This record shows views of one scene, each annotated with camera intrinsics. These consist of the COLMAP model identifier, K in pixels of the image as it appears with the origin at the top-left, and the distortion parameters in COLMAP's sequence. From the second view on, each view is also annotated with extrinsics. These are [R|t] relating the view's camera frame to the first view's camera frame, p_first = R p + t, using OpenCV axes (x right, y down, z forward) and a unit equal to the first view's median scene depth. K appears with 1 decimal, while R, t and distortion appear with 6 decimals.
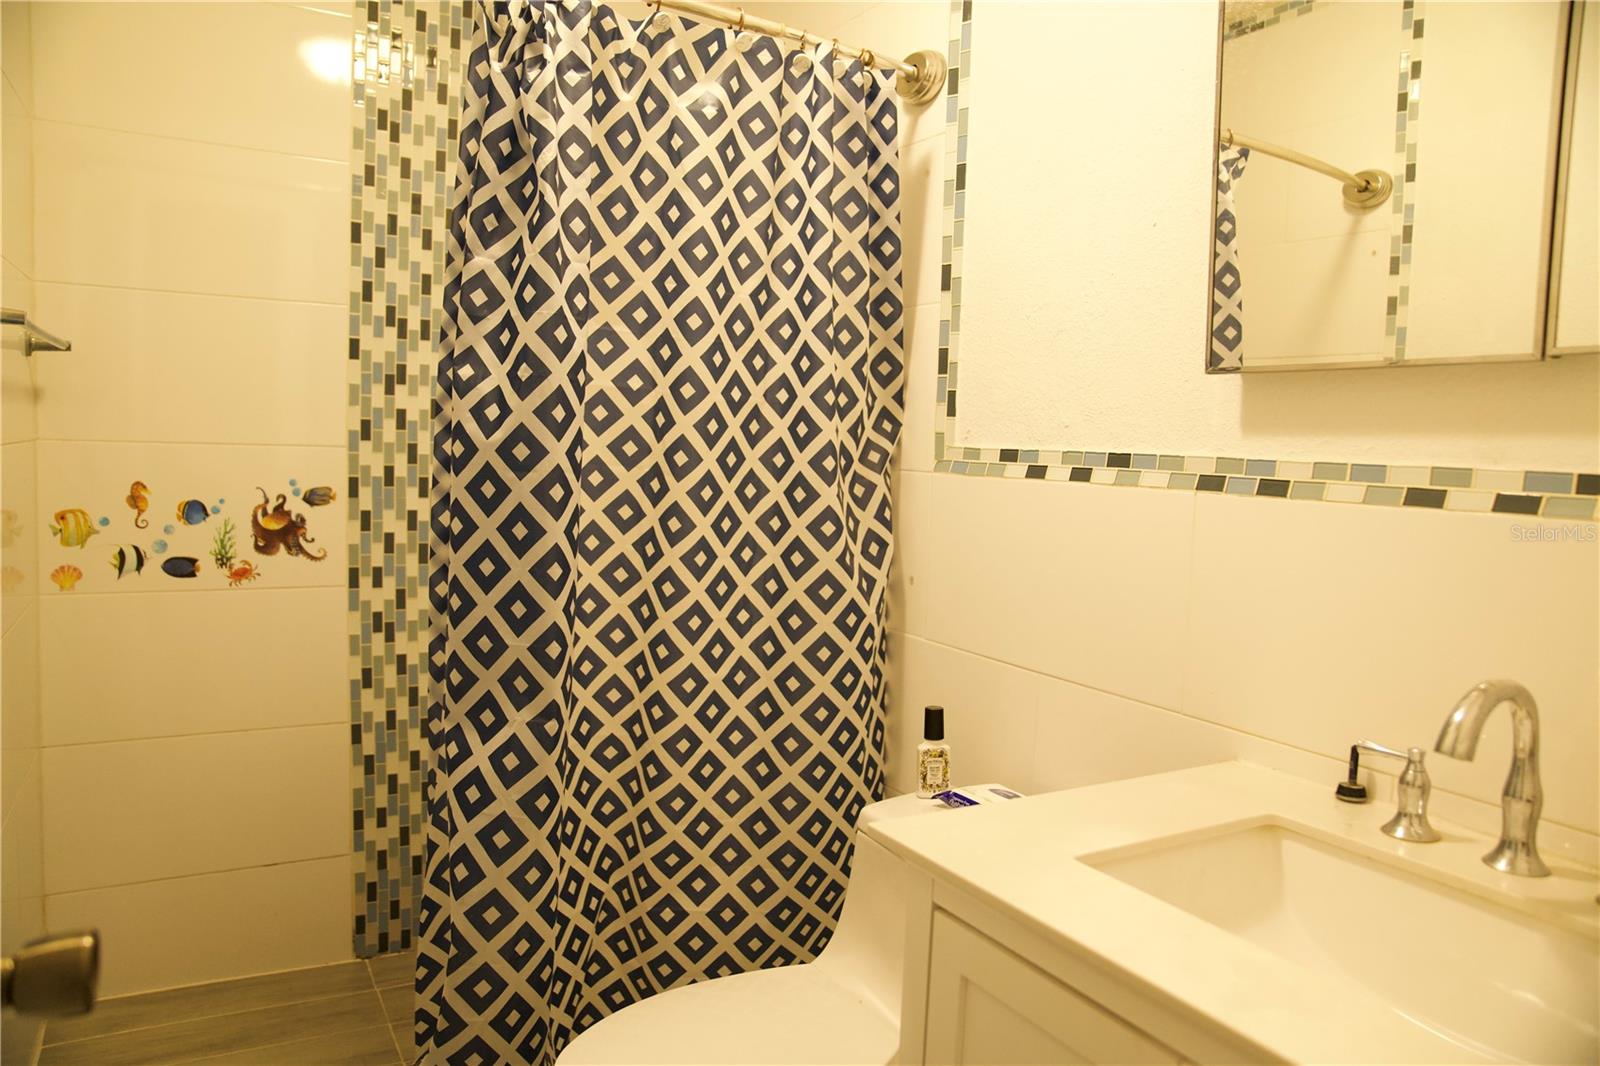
lens RADIAL K [[1105.7, 0, 799.4], [0, 1105.7, 525.9], [0, 0, 1]] dist [-0.135873, 0.101955]
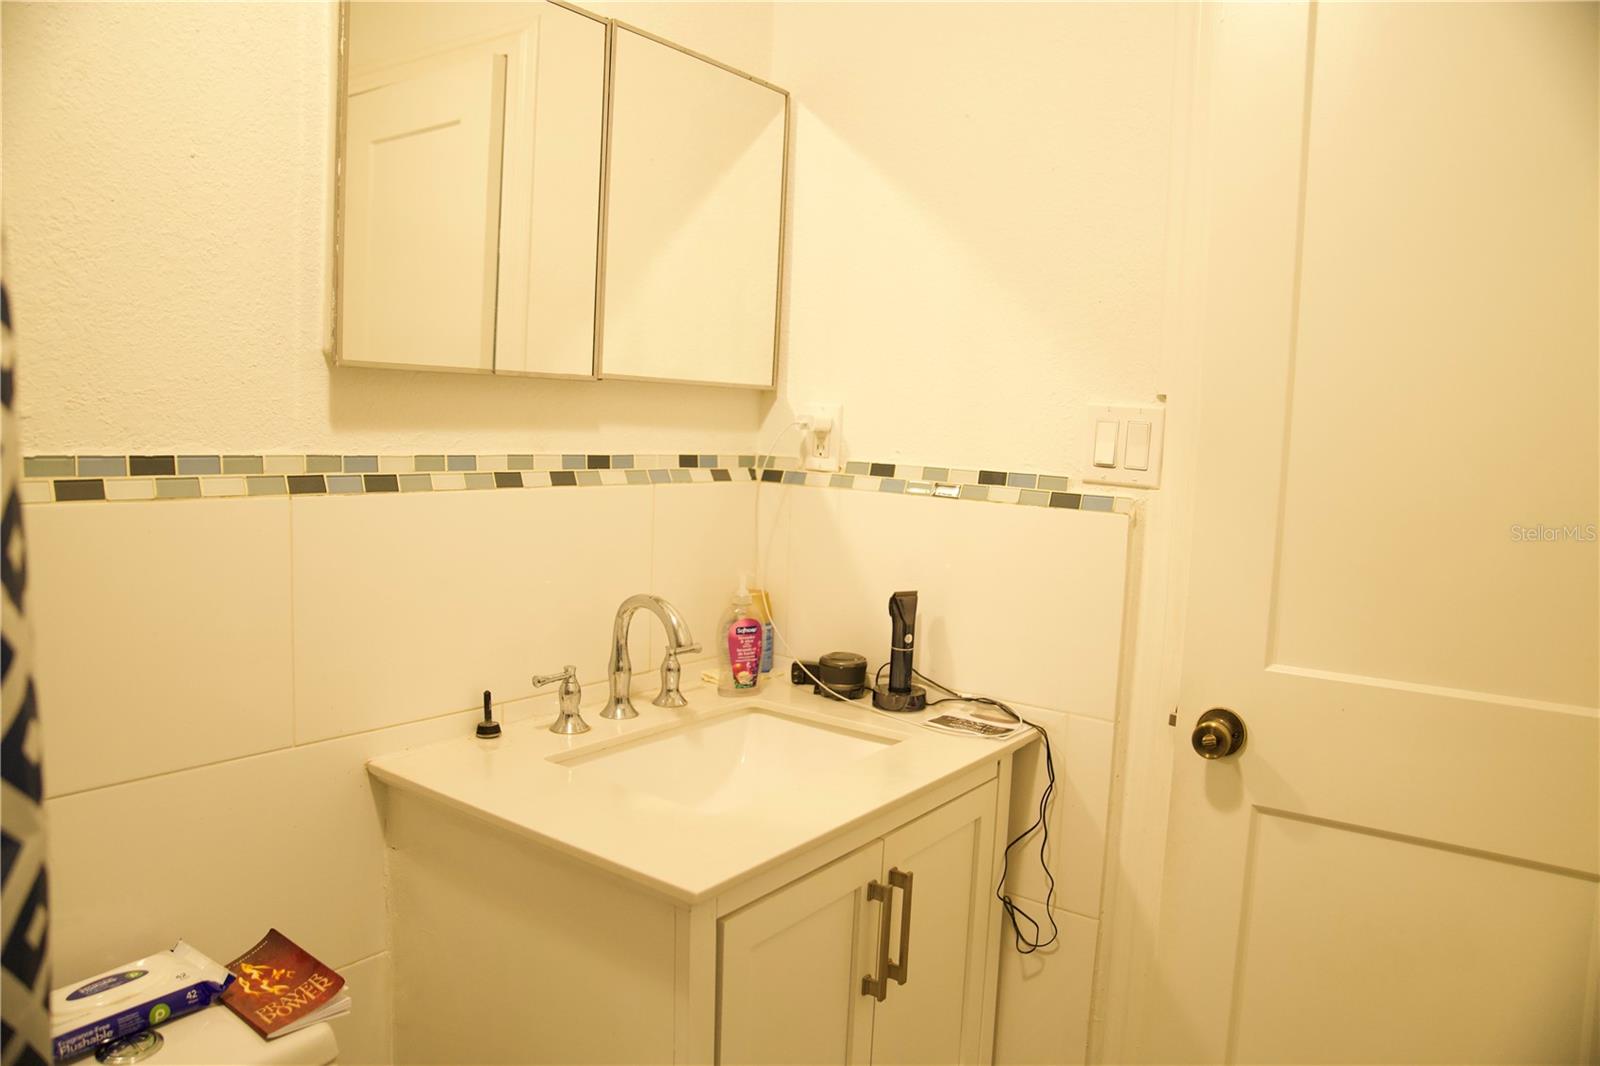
lens RADIAL K [[1105.7, 0, 799.4], [0, 1105.7, 525.9], [0, 0, 1]] dist [-0.135873, 0.101955]
pose [[-0.378922, -0.097980, 0.920227, -0.701018], [0.054910, 0.990247, 0.128045, -0.112483], [-0.923798, 0.099048, -0.369846, 1.099807]]
